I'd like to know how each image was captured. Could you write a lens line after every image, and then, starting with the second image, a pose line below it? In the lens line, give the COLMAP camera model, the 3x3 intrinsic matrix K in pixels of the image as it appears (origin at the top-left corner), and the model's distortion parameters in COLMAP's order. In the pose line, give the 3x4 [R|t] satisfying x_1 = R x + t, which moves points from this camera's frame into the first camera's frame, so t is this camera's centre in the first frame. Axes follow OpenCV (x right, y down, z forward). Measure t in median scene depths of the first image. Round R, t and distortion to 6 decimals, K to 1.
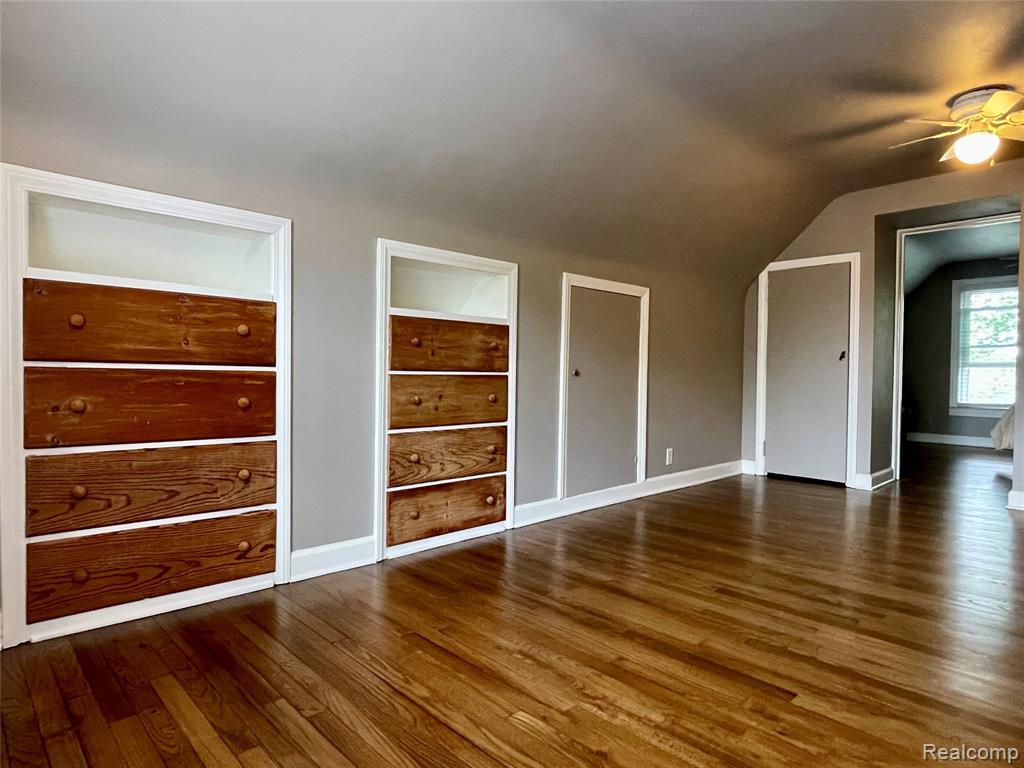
lens RADIAL K [[609.6, 0, 508.7], [0, 609.6, 386.7], [0, 0, 1]] dist [-0.003033, -0.000177]
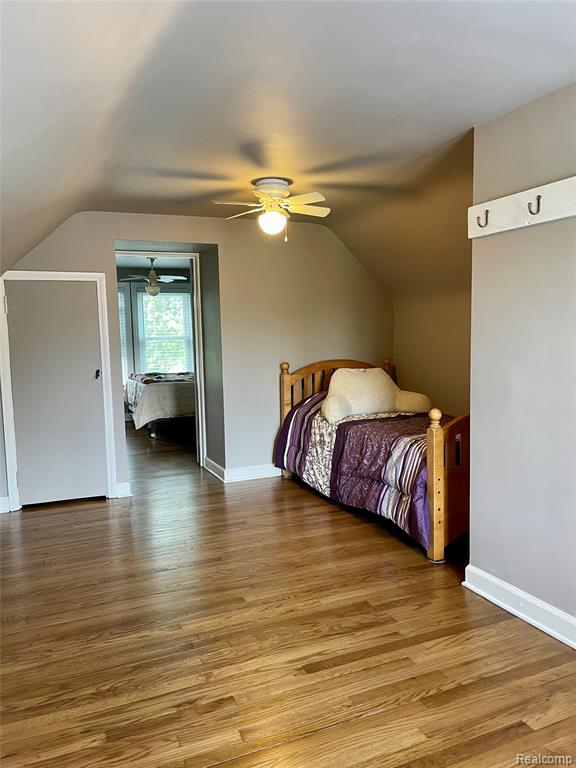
lens RADIAL K [[580.2, 0, 288.0], [0, 580.2, 384.0], [0, 0, 1]] dist [0.095386, -0.111736]
pose [[0.329402, -0.107742, 0.938023, -0.257739], [0.041641, 0.994159, 0.099567, -0.113101], [-0.943271, 0.006262, 0.331964, 0.352452]]
